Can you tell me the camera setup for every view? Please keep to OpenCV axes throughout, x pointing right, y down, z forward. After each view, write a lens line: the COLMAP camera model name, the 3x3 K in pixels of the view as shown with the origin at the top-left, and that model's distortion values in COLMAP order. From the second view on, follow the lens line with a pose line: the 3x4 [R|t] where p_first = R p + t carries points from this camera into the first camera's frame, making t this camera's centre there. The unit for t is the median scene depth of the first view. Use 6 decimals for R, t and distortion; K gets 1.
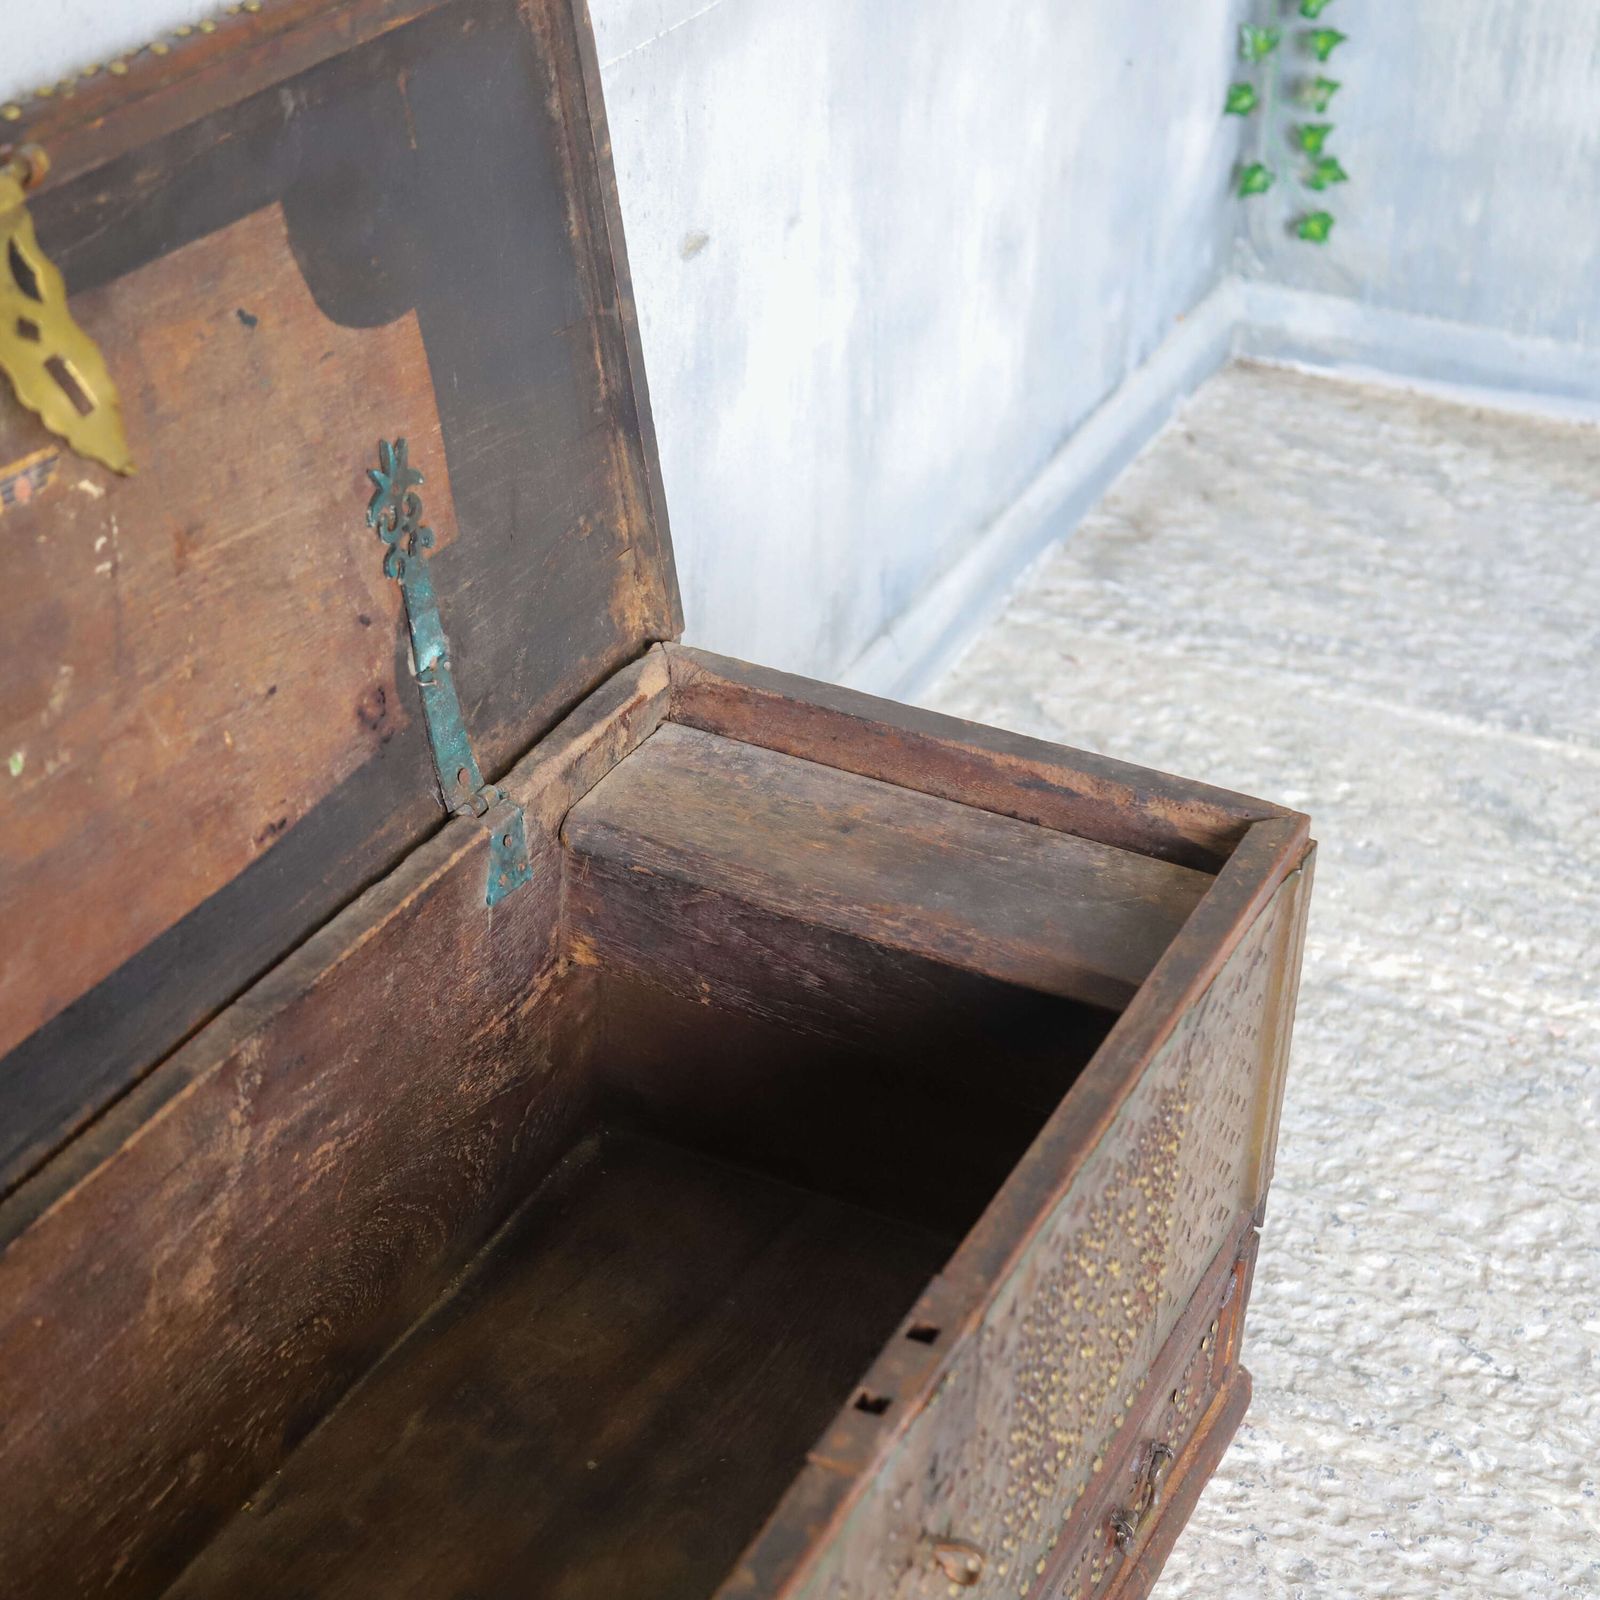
lens RADIAL K [[3040.0, 0, 796.7], [0, 3040.0, 815.1], [0, 0, 1]] dist [0.085362, 0.000000]
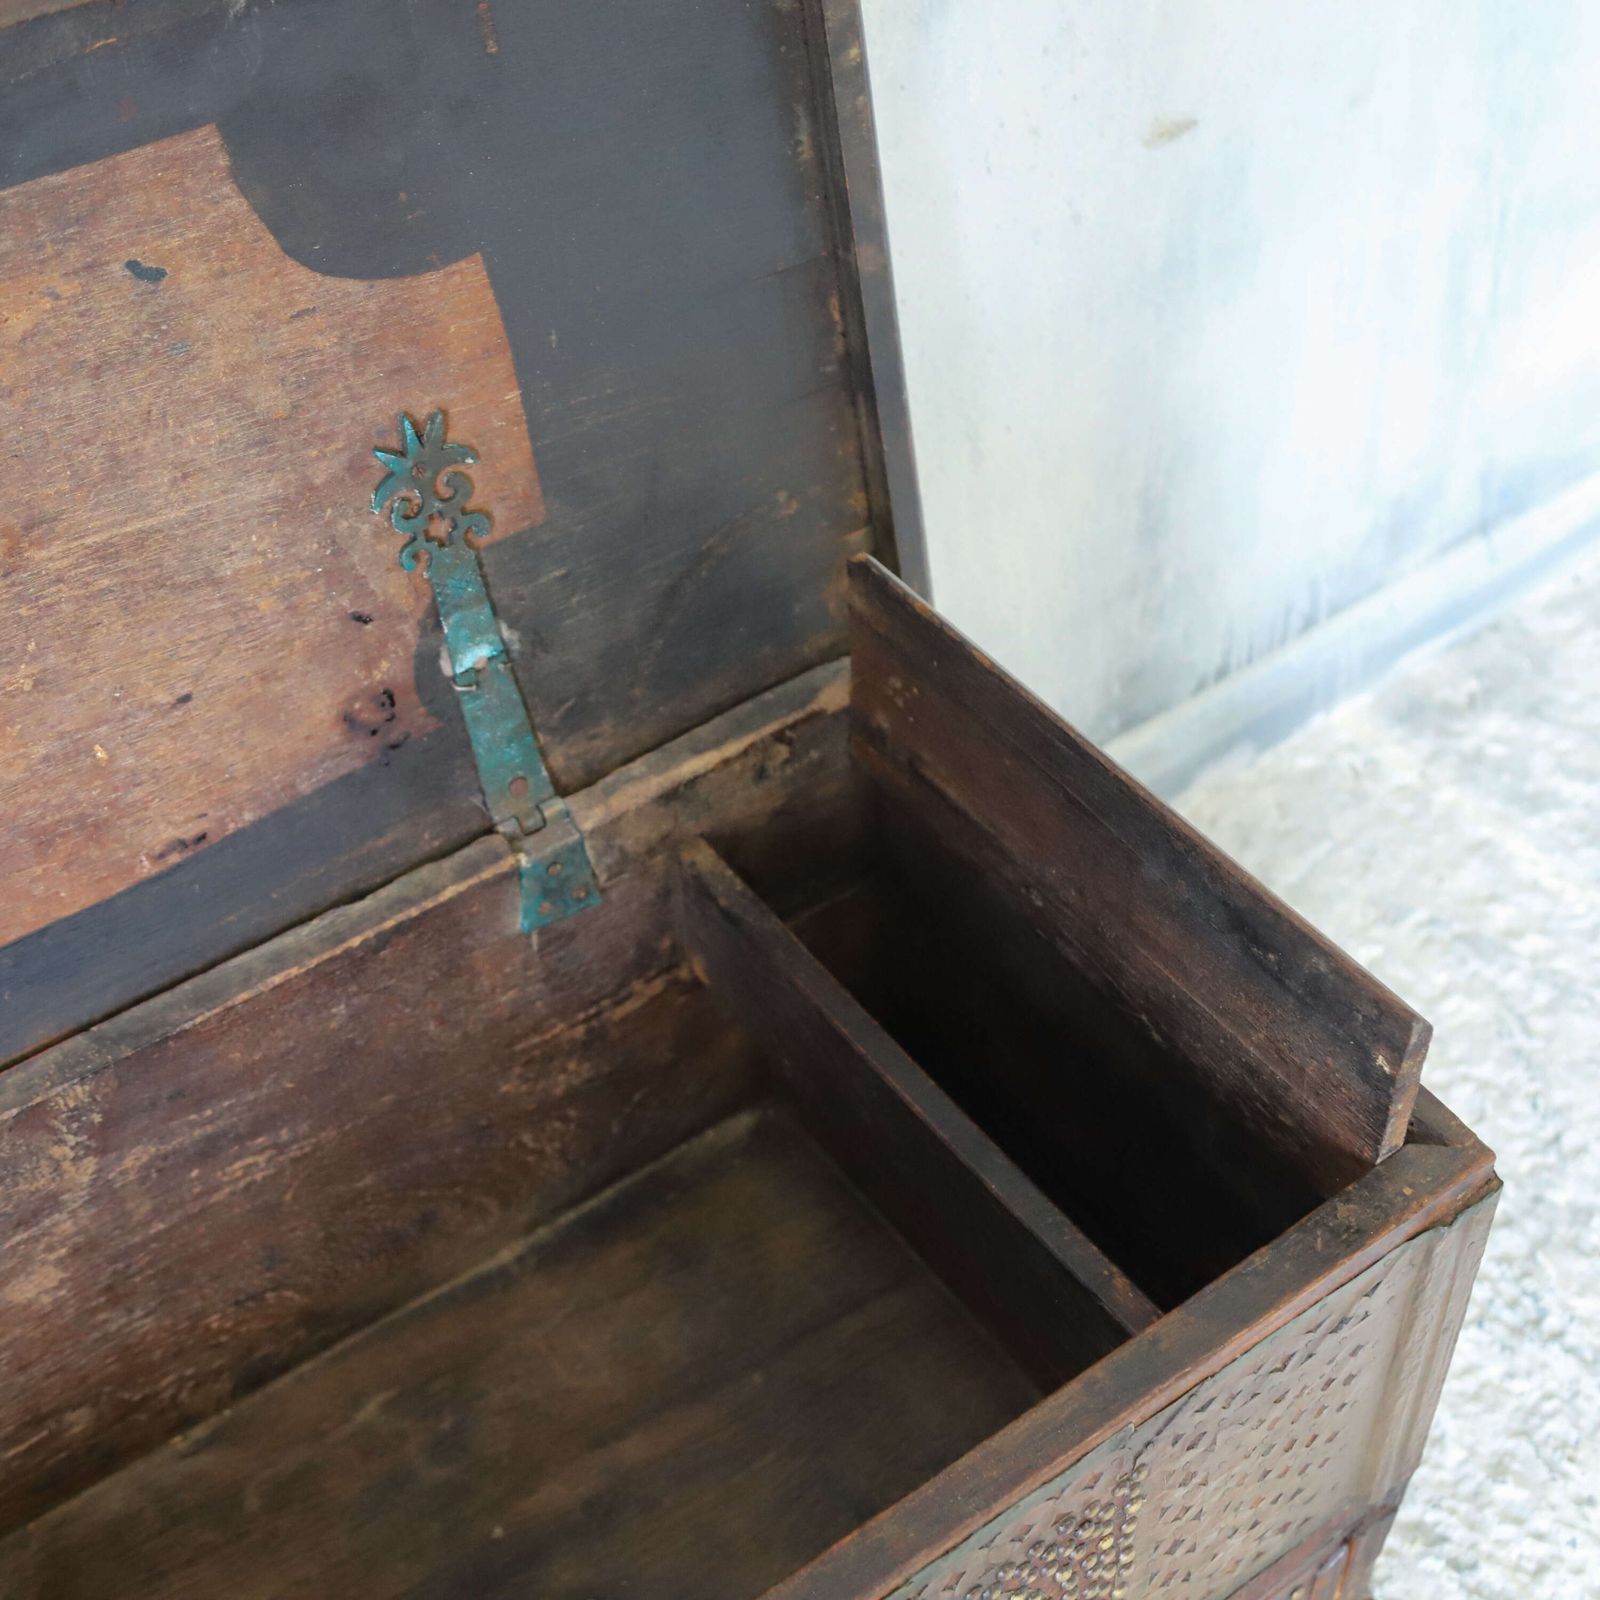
lens RADIAL K [[2172.2, 0, 791.3], [0, 2172.2, 822.3], [0, 0, 1]] dist [-0.018593, 0.000000]
pose [[0.870809, 0.291287, -0.396034, 0.216166], [-0.186858, 0.941219, 0.281409, -0.200622], [0.454725, -0.171051, 0.874052, 0.510607]]
